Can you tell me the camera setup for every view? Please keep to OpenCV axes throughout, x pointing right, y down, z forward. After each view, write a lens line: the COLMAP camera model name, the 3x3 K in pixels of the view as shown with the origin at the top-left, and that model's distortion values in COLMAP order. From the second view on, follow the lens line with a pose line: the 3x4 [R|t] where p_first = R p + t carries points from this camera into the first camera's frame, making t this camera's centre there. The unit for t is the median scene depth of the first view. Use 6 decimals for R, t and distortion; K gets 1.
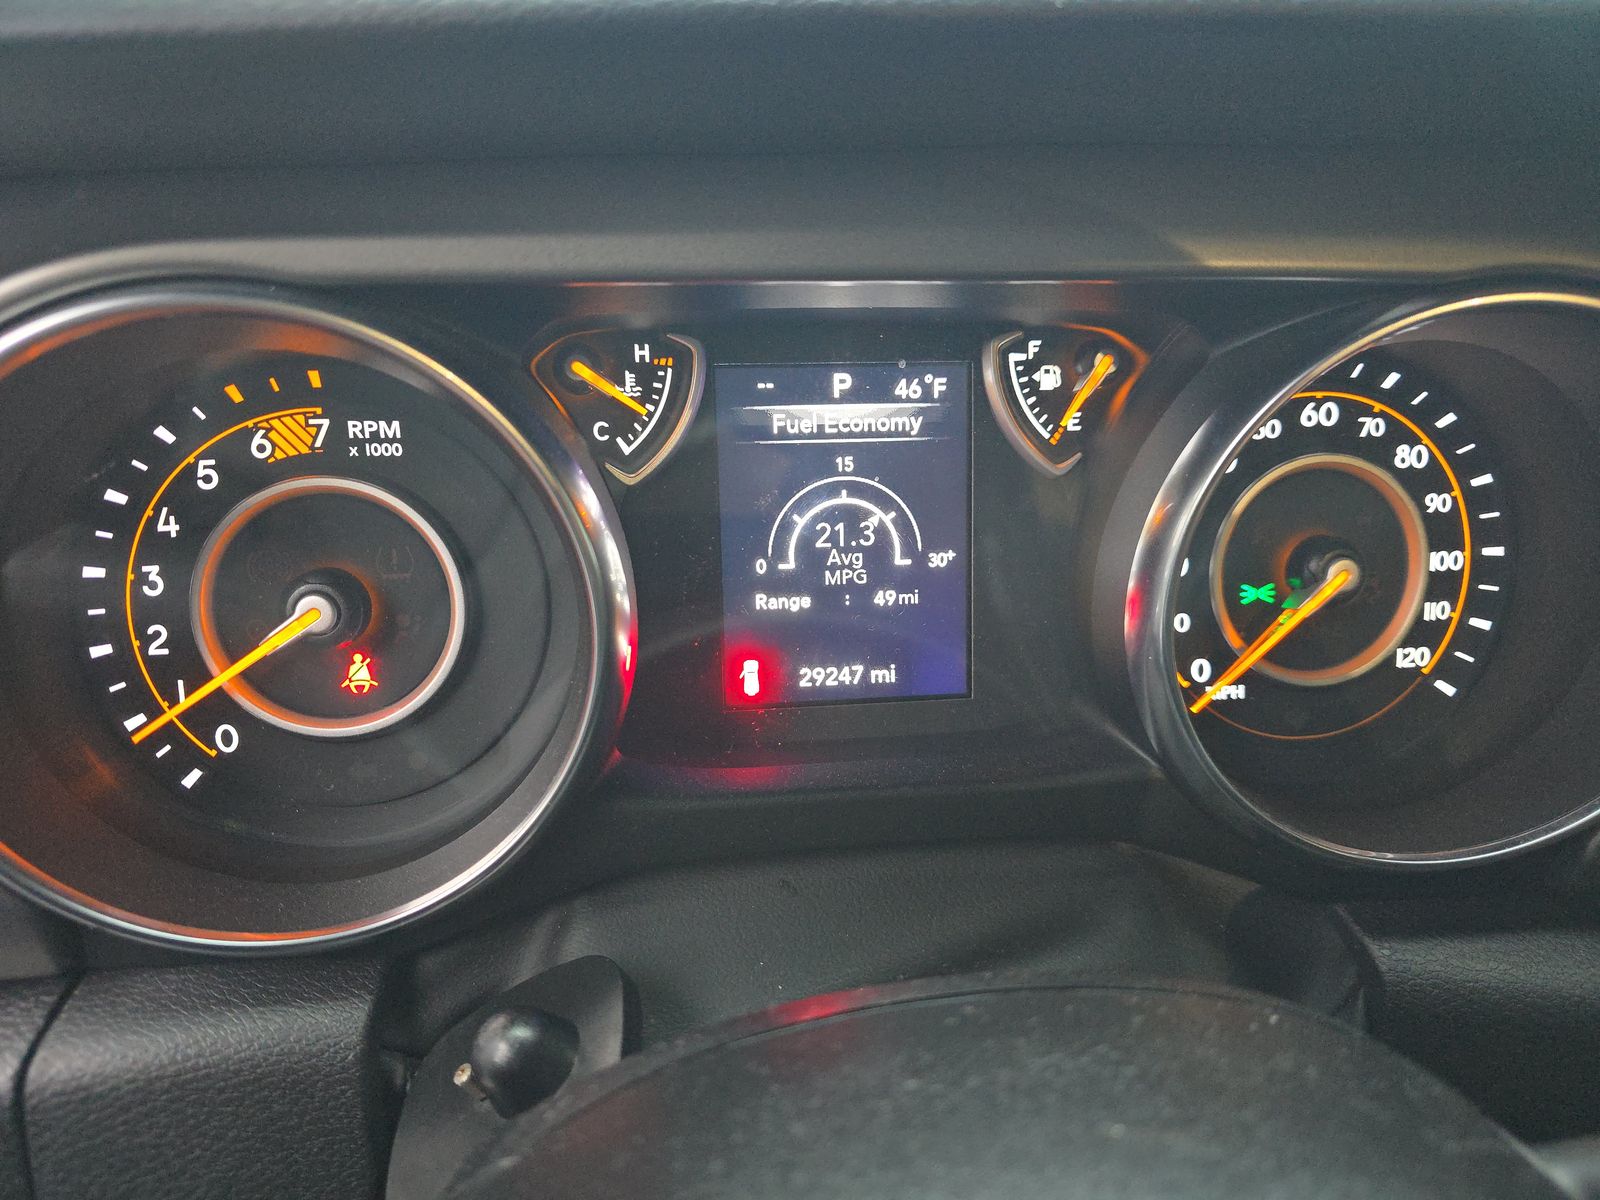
lens RADIAL K [[1075.1, 0, 800.0], [0, 1075.1, 600.0], [0, 0, 1]] dist [0.029503, -0.025336]
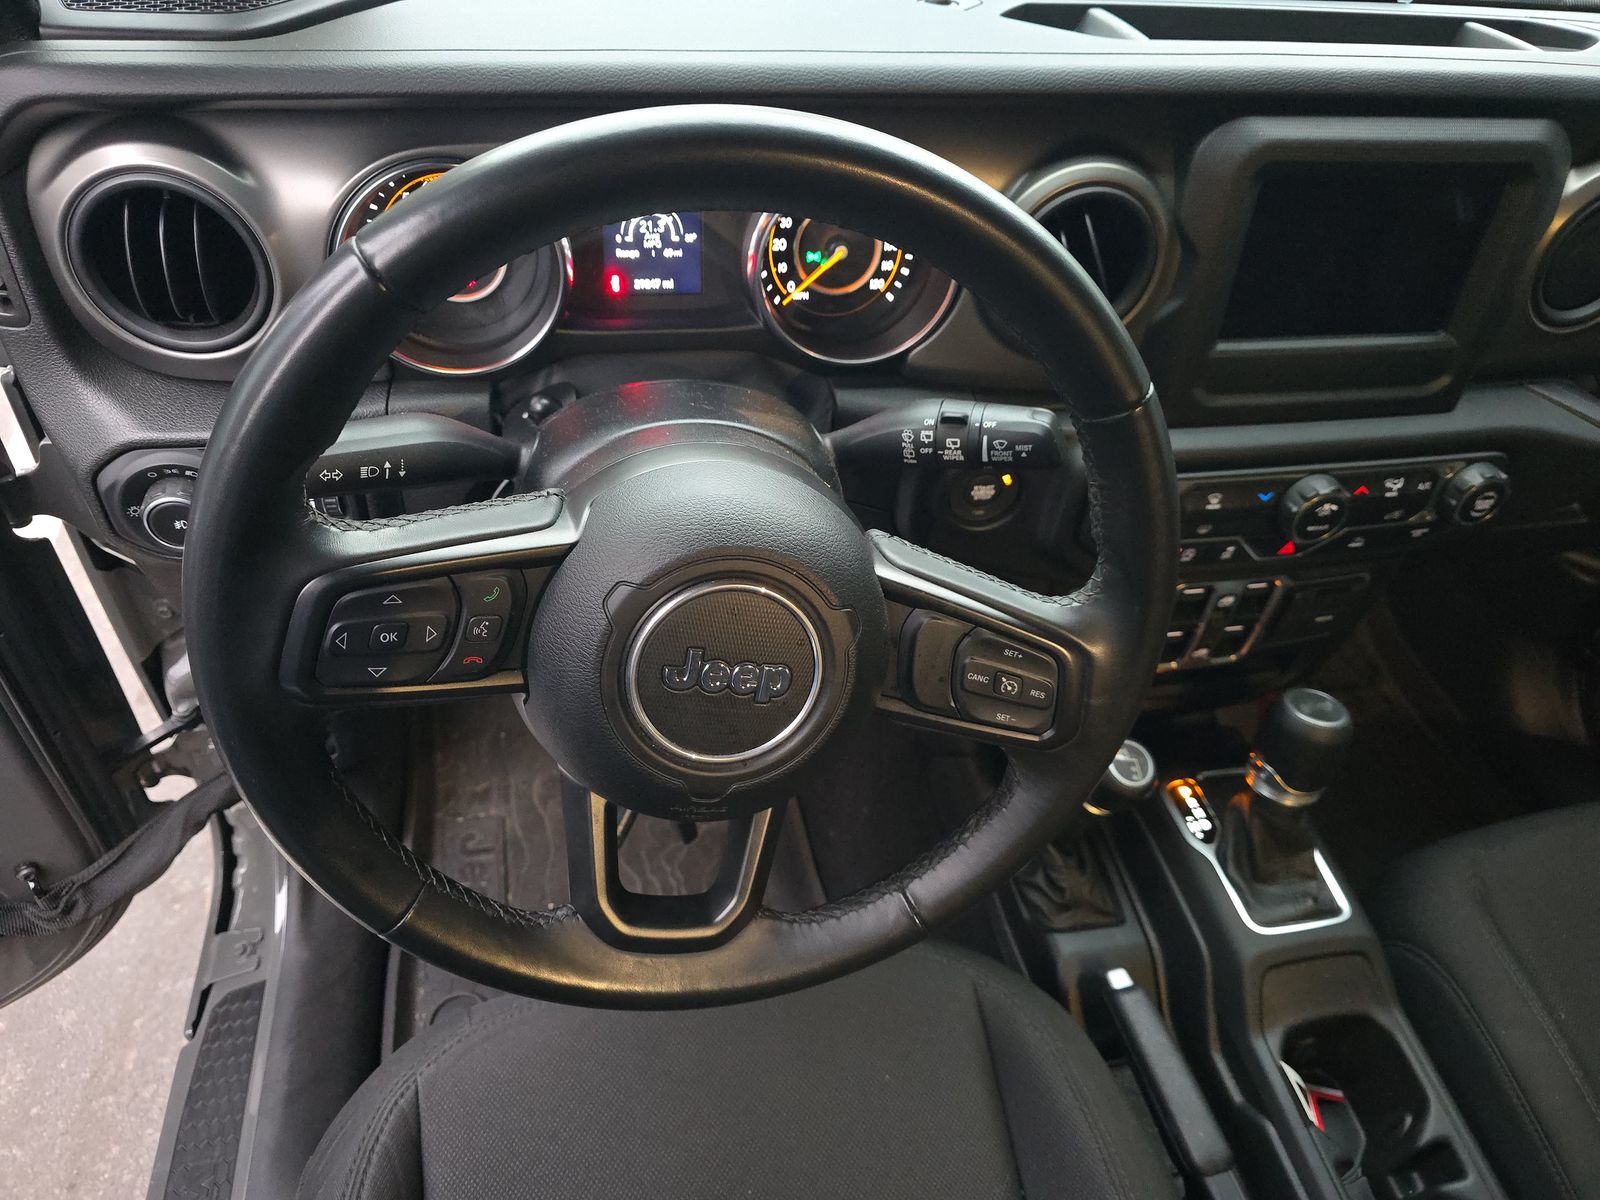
lens RADIAL K [[1084.3, 0, 800.0], [0, 1084.3, 600.0], [0, 0, 1]] dist [0.081087, -0.138992]
pose [[0.993062, 0.001839, 0.117578, 0.086389], [-0.046775, 0.923549, 0.380616, -0.243242], [-0.107889, -0.383475, 0.917228, -1.725587]]
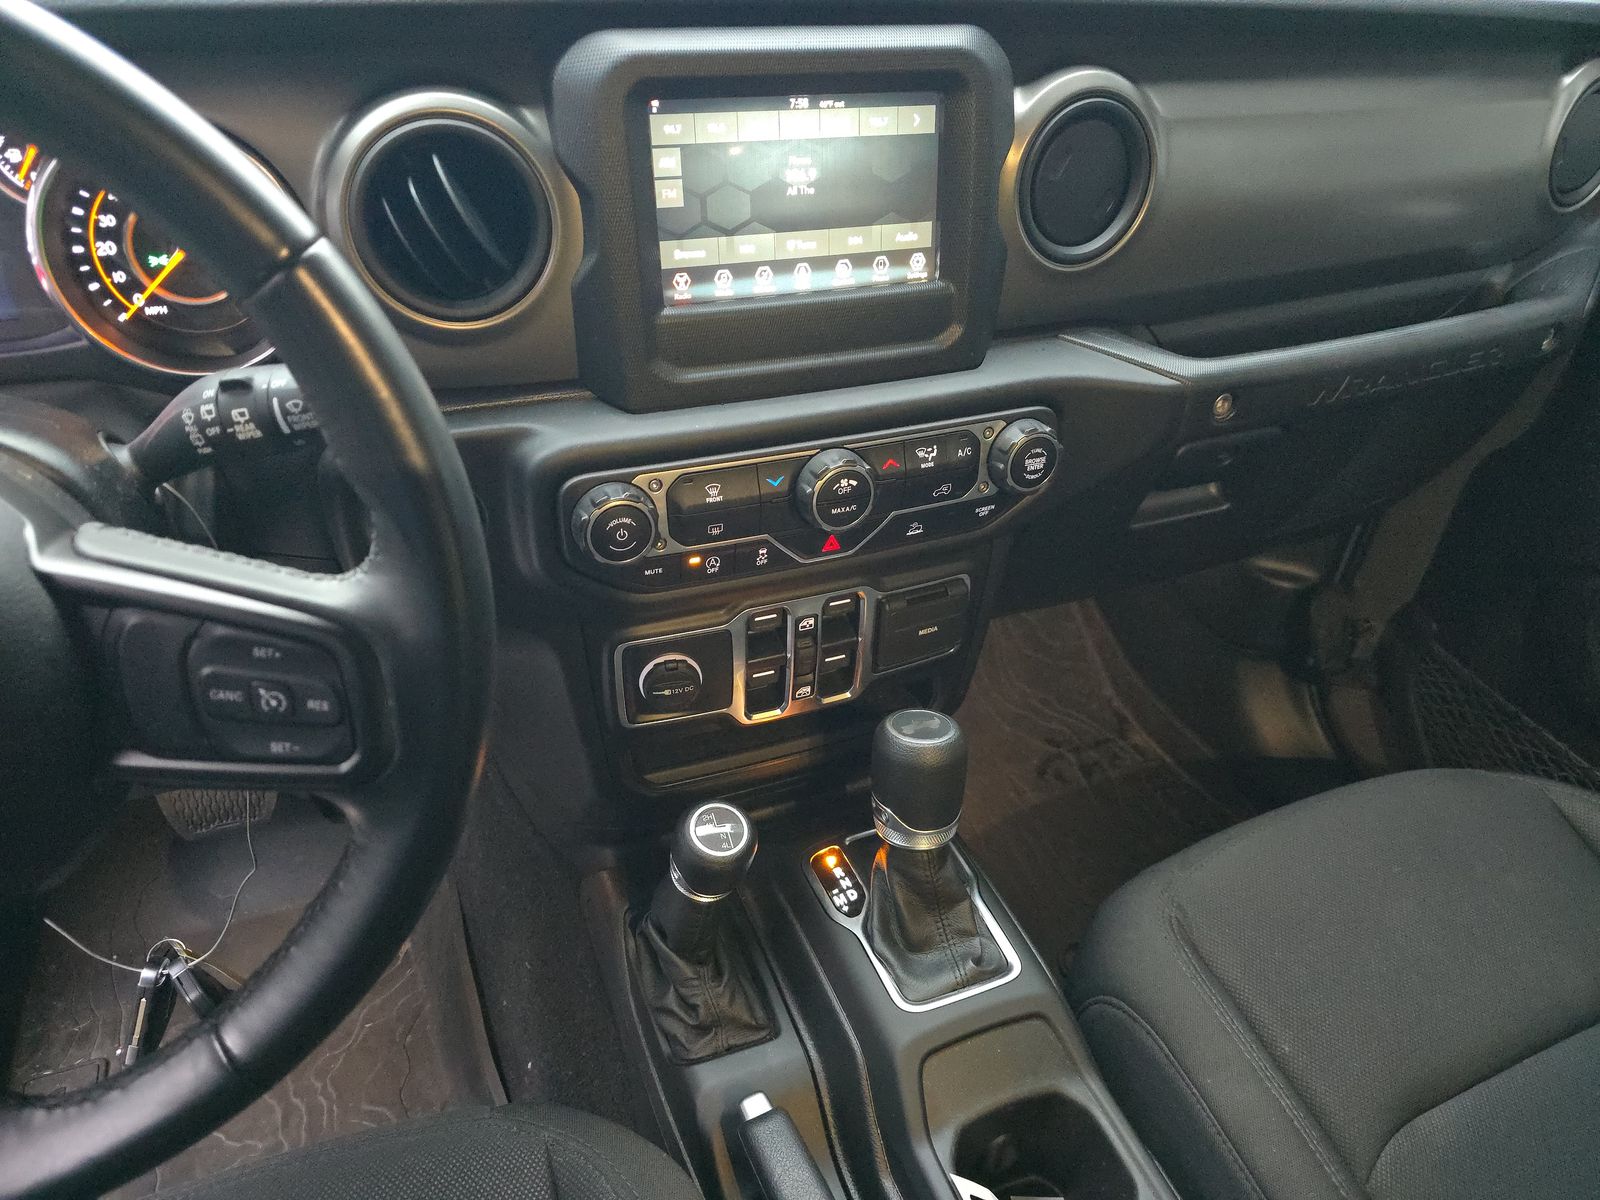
lens RADIAL K [[1075.1, 0, 800.0], [0, 1075.1, 600.0], [0, 0, 1]] dist [0.029503, -0.025336]
pose [[0.964733, -0.122539, 0.232967, 1.074804], [0.068980, 0.971797, 0.225504, 0.251686], [-0.254030, -0.201481, 0.945978, -1.491398]]
